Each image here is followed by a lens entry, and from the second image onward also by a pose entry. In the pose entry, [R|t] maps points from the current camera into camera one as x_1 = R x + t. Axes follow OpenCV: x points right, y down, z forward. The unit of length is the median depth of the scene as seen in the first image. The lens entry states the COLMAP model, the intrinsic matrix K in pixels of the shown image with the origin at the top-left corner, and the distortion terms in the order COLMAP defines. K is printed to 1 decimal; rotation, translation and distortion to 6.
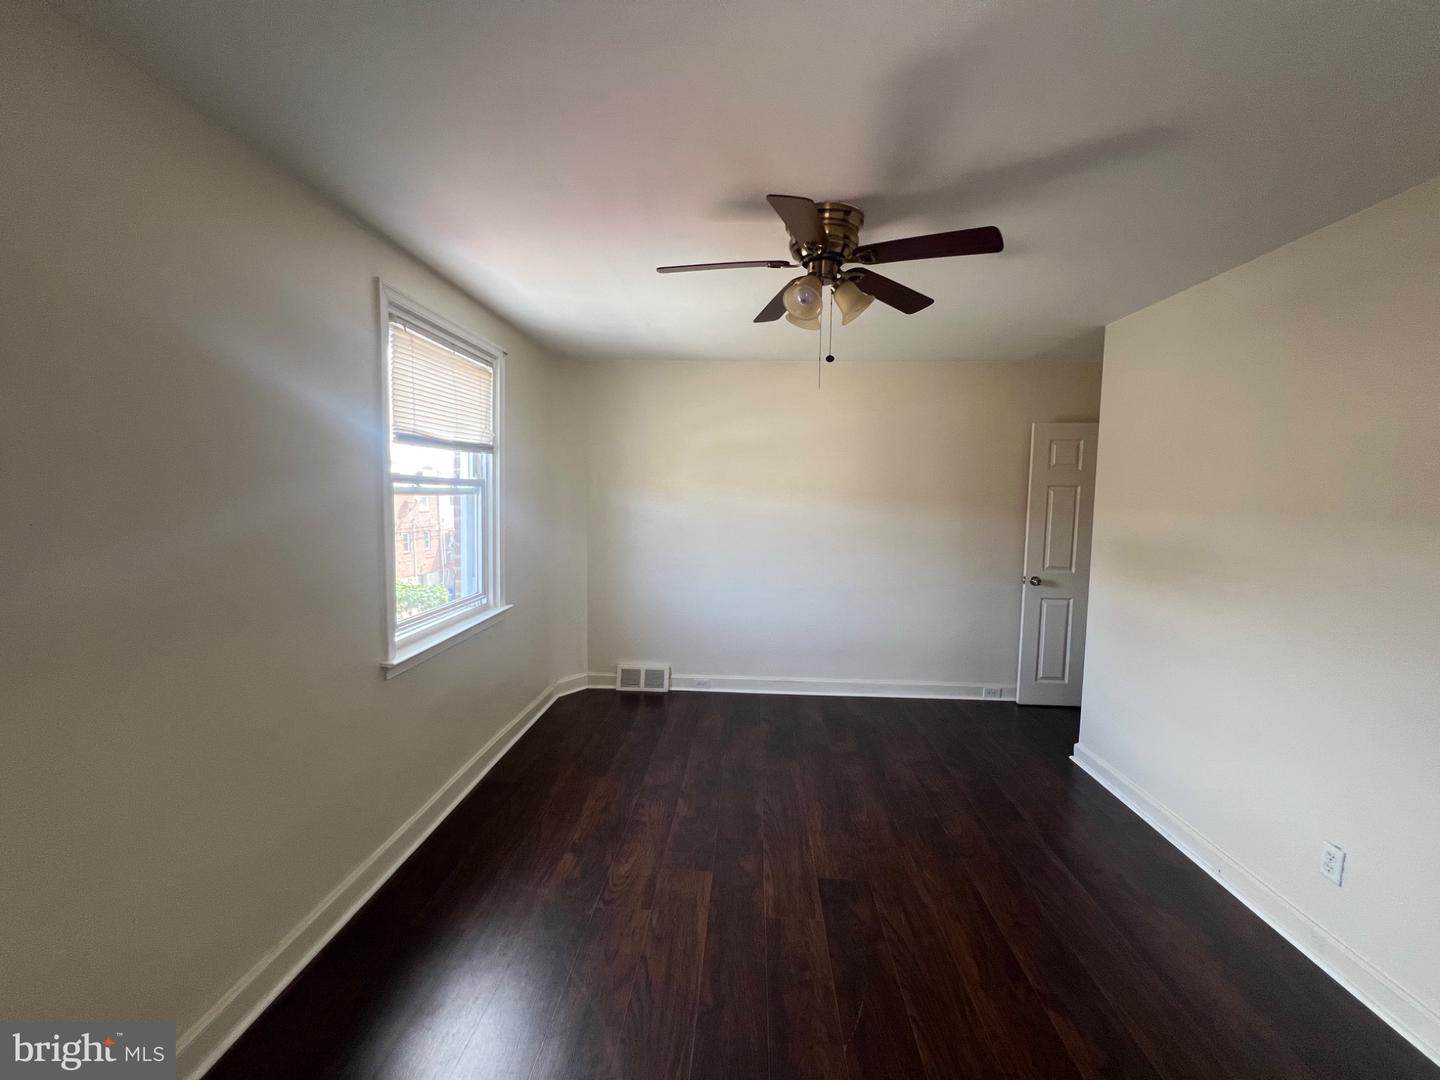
lens RADIAL K [[573.4, 0, 717.9], [0, 573.4, 541.6], [0, 0, 1]] dist [-0.002203, 0.000277]
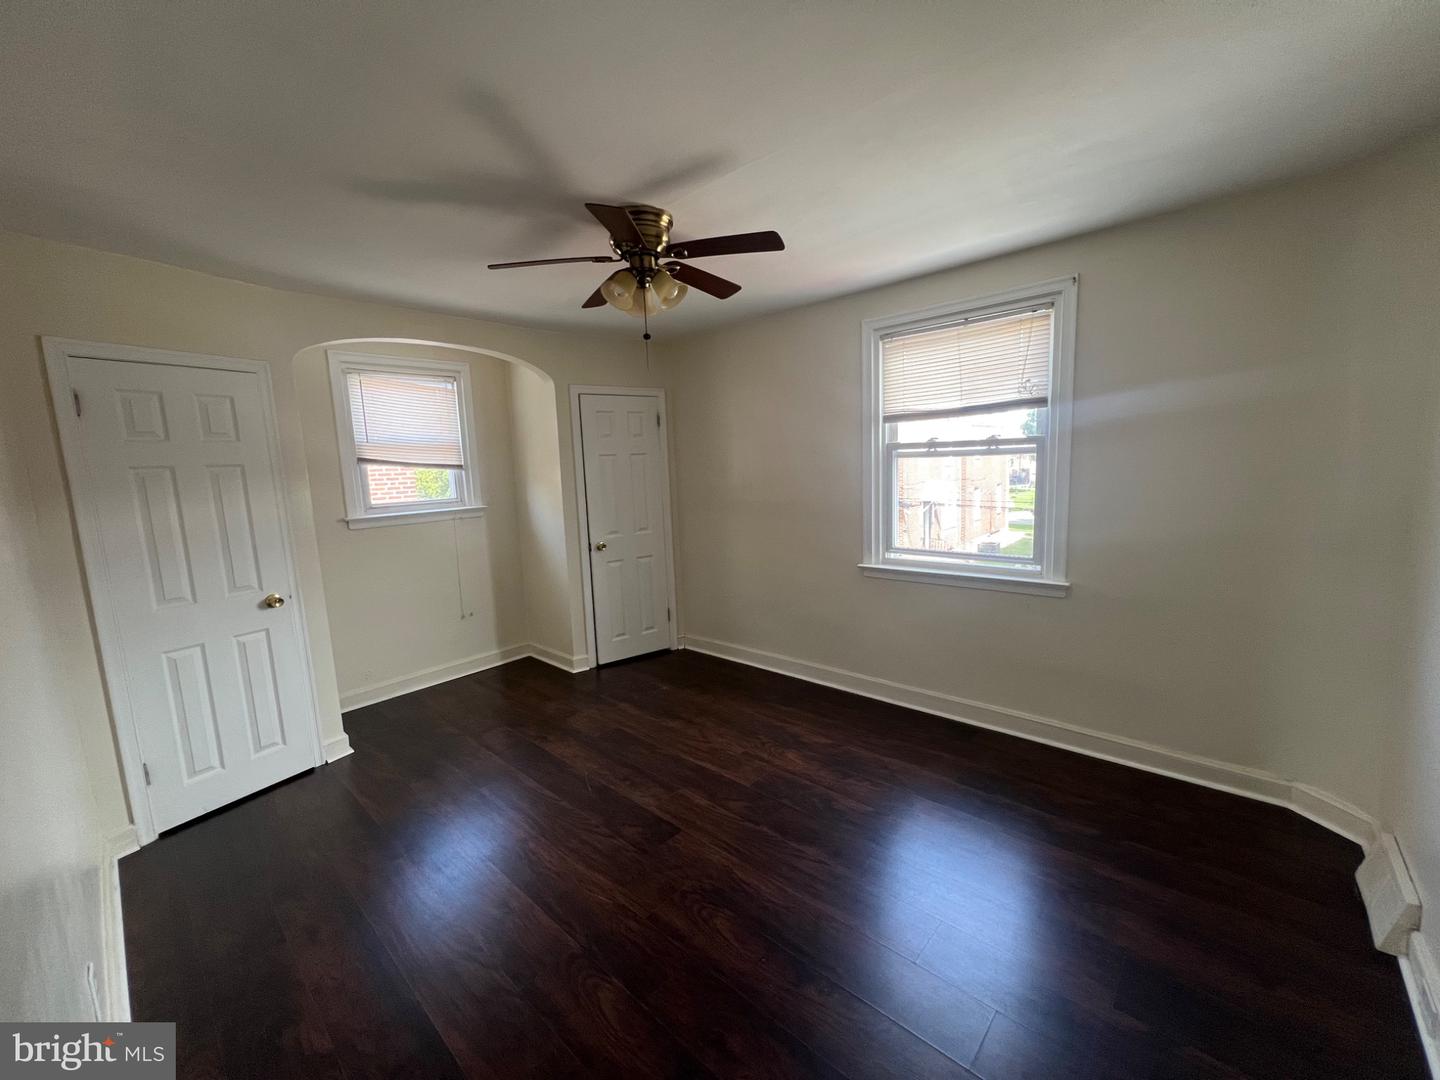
lens RADIAL K [[573.4, 0, 717.1], [0, 573.4, 544.1], [0, 0, 1]] dist [-0.002203, 0.000277]
pose [[-0.632870, 0.120419, -0.764836, 0.786537], [-0.034528, 0.982459, 0.183253, -0.109688], [0.773488, 0.142384, -0.617611, 1.458641]]
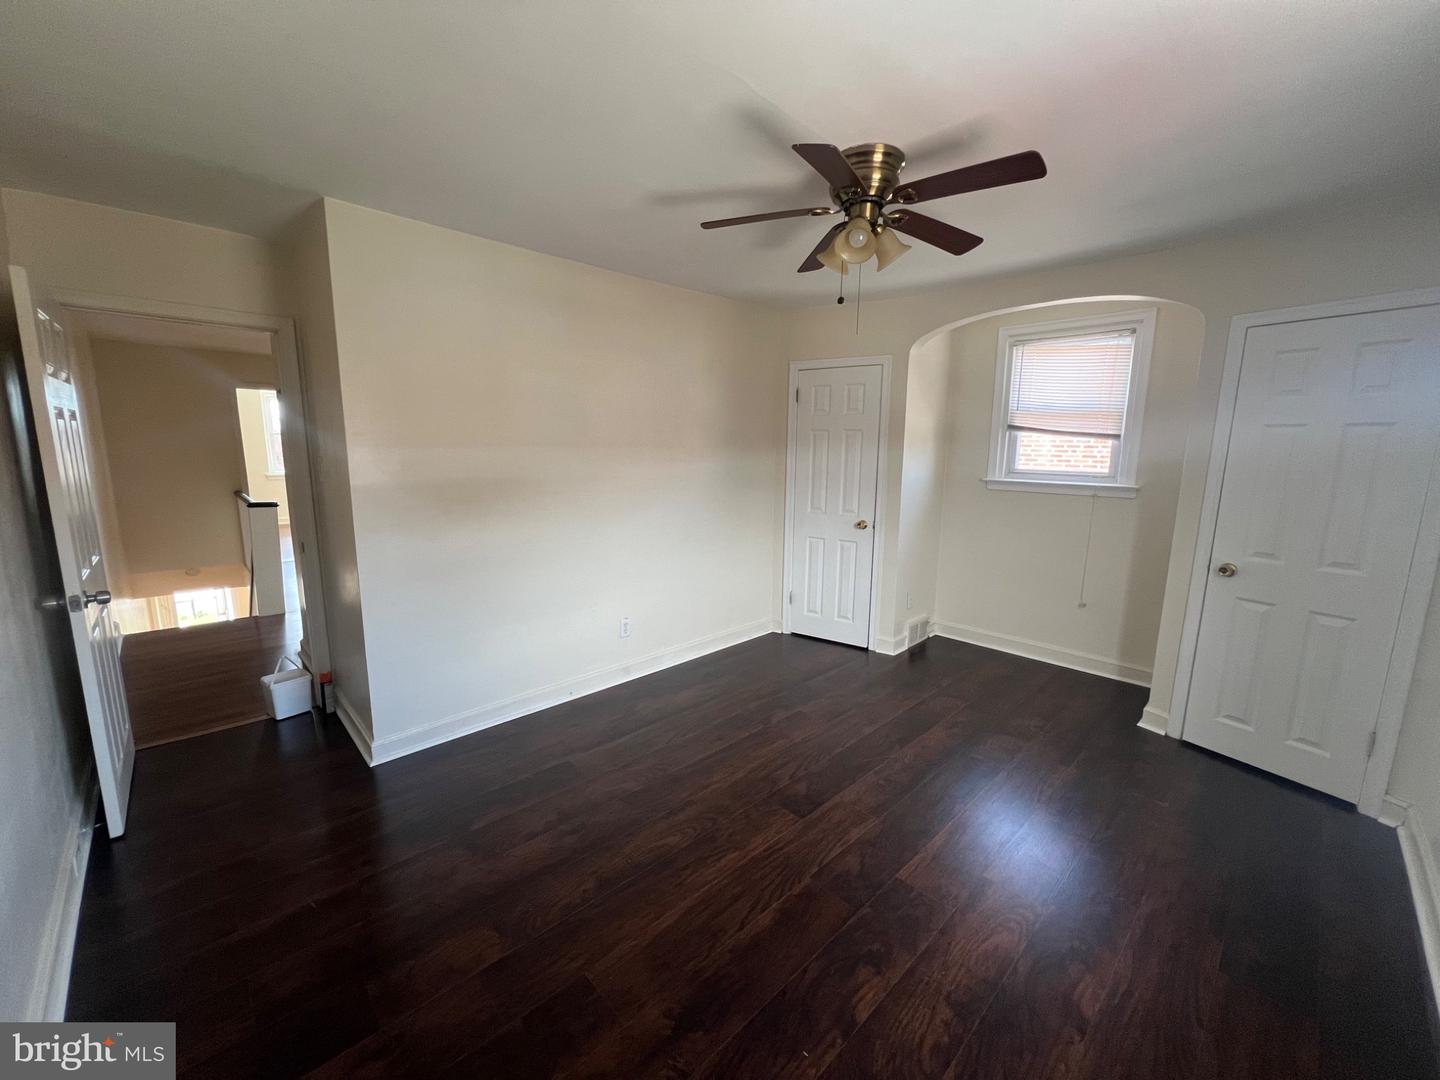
lens RADIAL K [[573.4, 0, 718.0], [0, 573.4, 541.5], [0, 0, 1]] dist [-0.002203, 0.000277]
pose [[-0.731547, -0.140172, 0.667226, -0.294220], [0.037228, 0.968965, 0.244378, -0.130900], [-0.680774, 0.203613, -0.703625, 1.545338]]
